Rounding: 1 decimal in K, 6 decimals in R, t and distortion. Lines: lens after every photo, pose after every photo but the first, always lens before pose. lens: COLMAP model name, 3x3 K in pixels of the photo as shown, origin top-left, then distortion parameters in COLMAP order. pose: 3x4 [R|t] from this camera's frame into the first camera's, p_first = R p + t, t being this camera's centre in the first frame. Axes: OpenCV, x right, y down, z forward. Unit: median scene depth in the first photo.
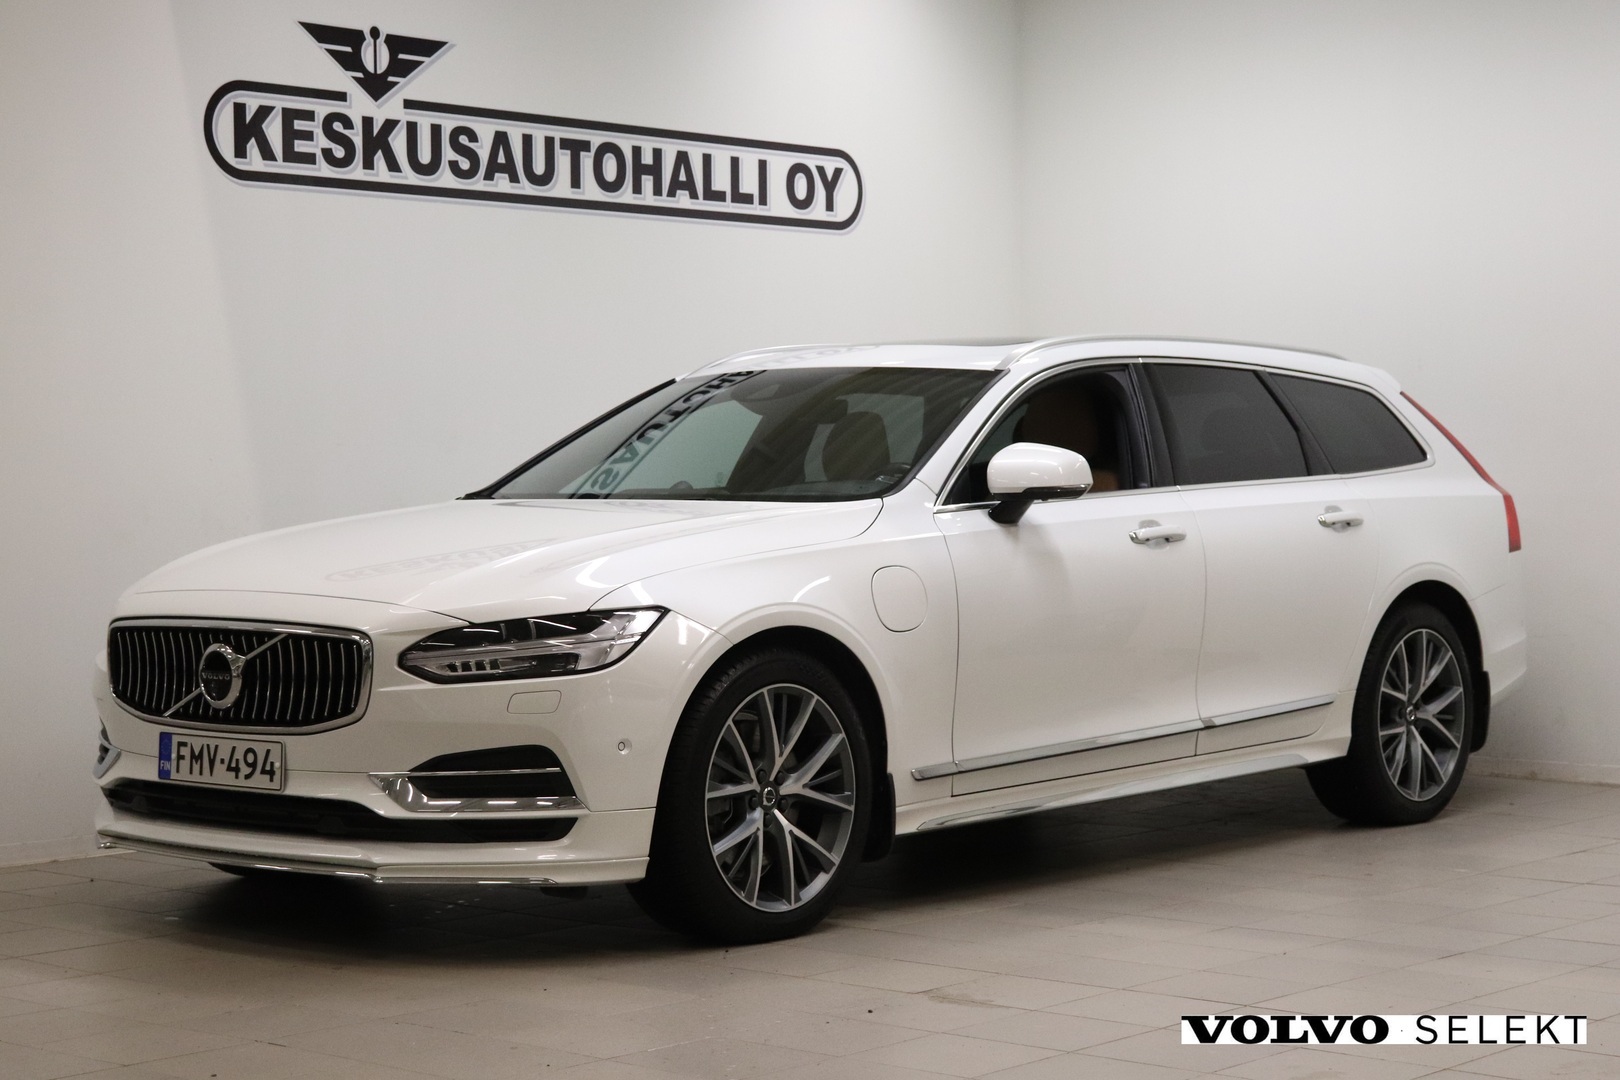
lens RADIAL K [[2962.1, 0, 808.1], [0, 2962.1, 523.0], [0, 0, 1]] dist [0.047587, 0.000000]
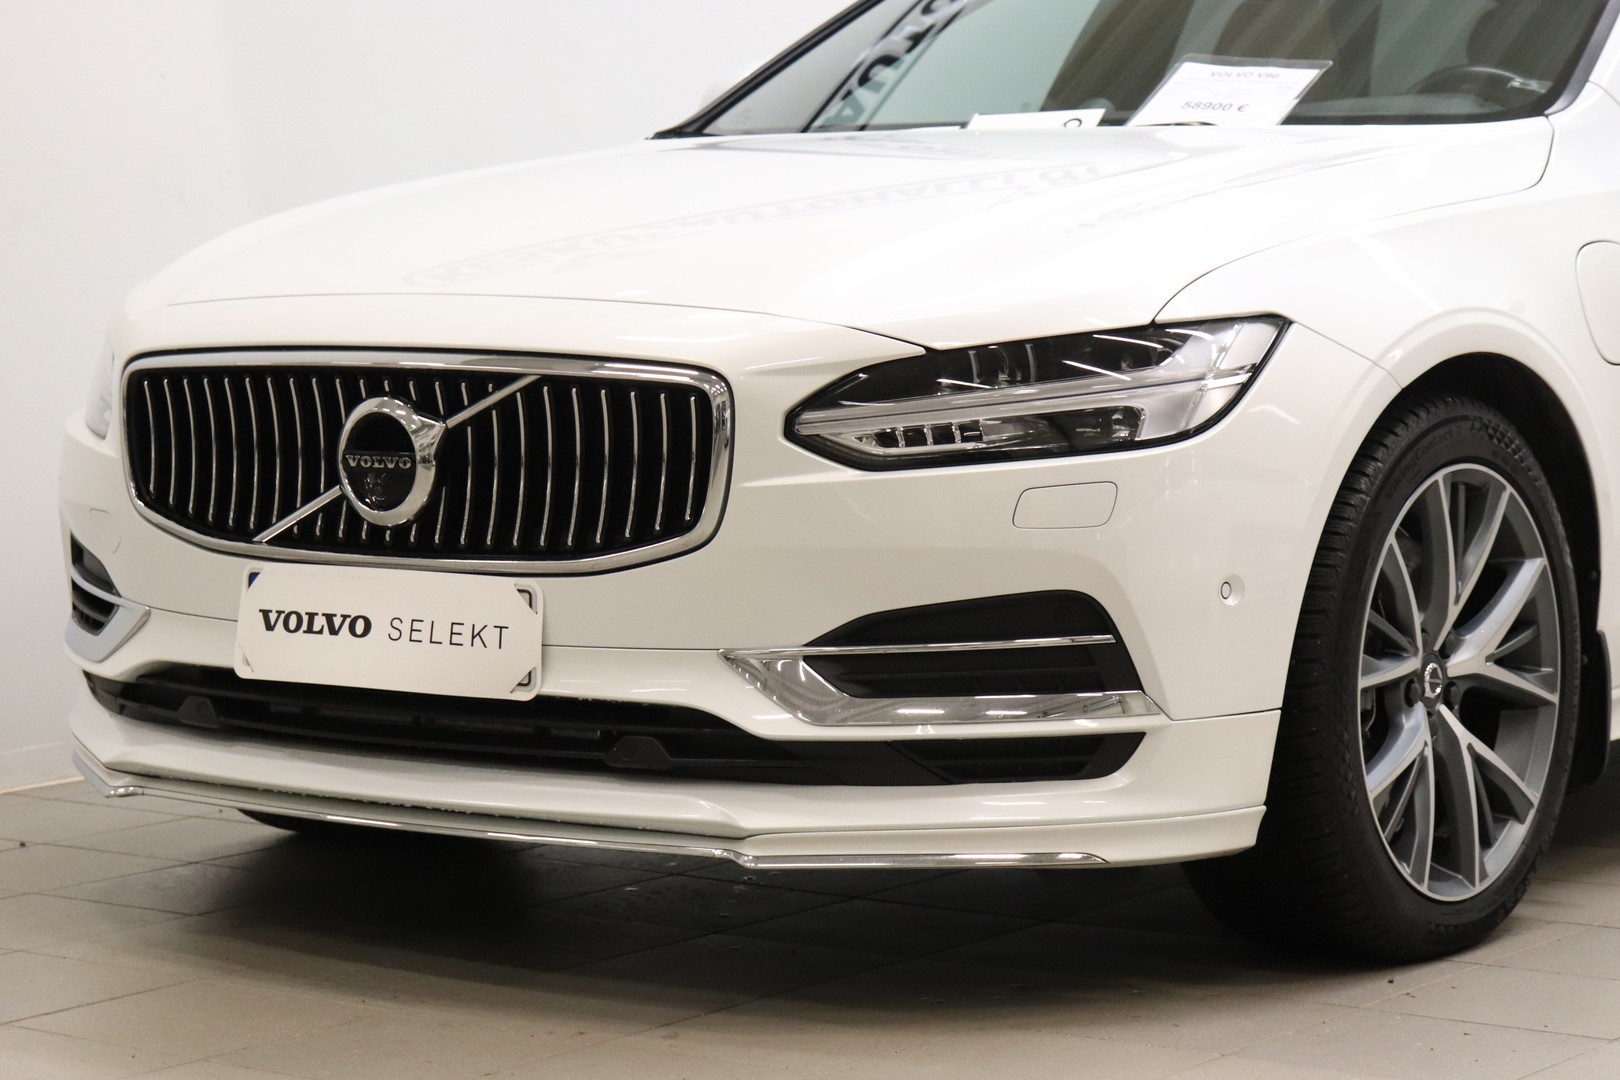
lens RADIAL K [[4073.3, 0, 817.9], [0, 4073.3, 537.0], [0, 0, 1]] dist [-0.064291, 0.000000]
pose [[0.997183, -0.013526, 0.073776, -0.176502], [0.008421, 0.997576, 0.069075, 0.017066], [-0.074532, -0.068259, 0.994880, 0.303211]]
